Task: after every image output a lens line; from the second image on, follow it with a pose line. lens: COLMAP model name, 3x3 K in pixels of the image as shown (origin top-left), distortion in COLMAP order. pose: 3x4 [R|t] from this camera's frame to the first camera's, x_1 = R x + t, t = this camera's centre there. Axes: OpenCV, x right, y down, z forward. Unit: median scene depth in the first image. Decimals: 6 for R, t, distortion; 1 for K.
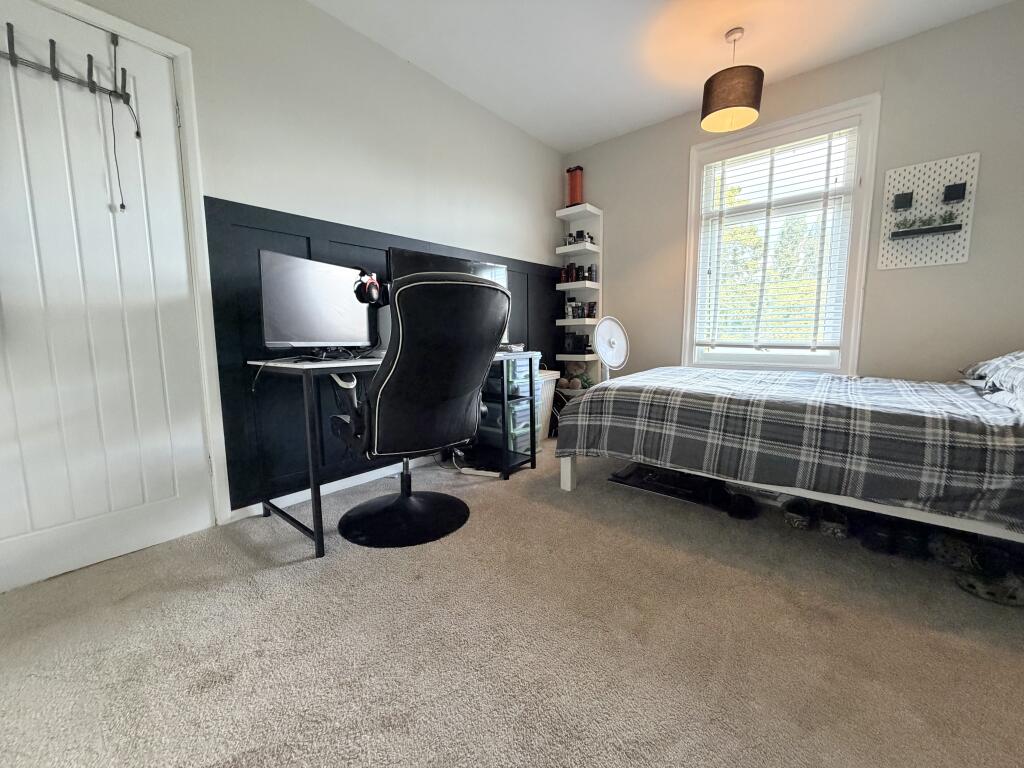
lens RADIAL K [[405.8, 0, 507.5], [0, 405.8, 383.2], [0, 0, 1]] dist [-0.003096, -0.000174]
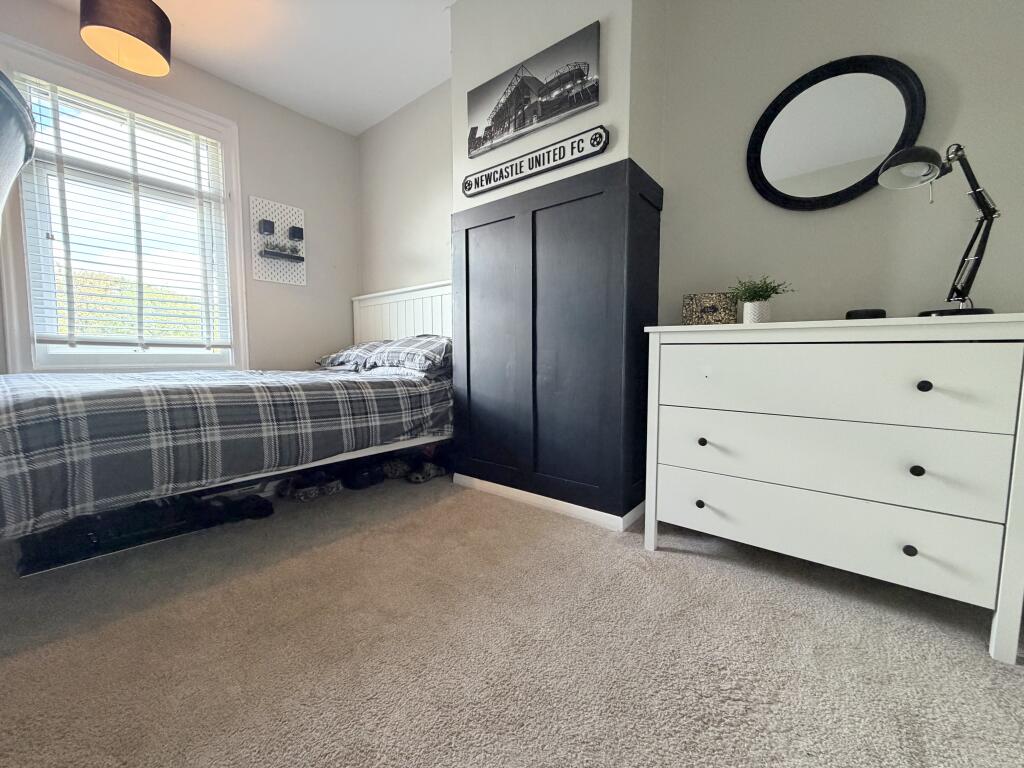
lens RADIAL K [[405.8, 0, 508.1], [0, 405.8, 383.7], [0, 0, 1]] dist [-0.003096, -0.000174]
pose [[-0.026451, -0.064704, 0.997554, -0.323636], [0.112282, 0.991396, 0.067282, 0.024229], [-0.993324, 0.113787, -0.018959, 0.376597]]
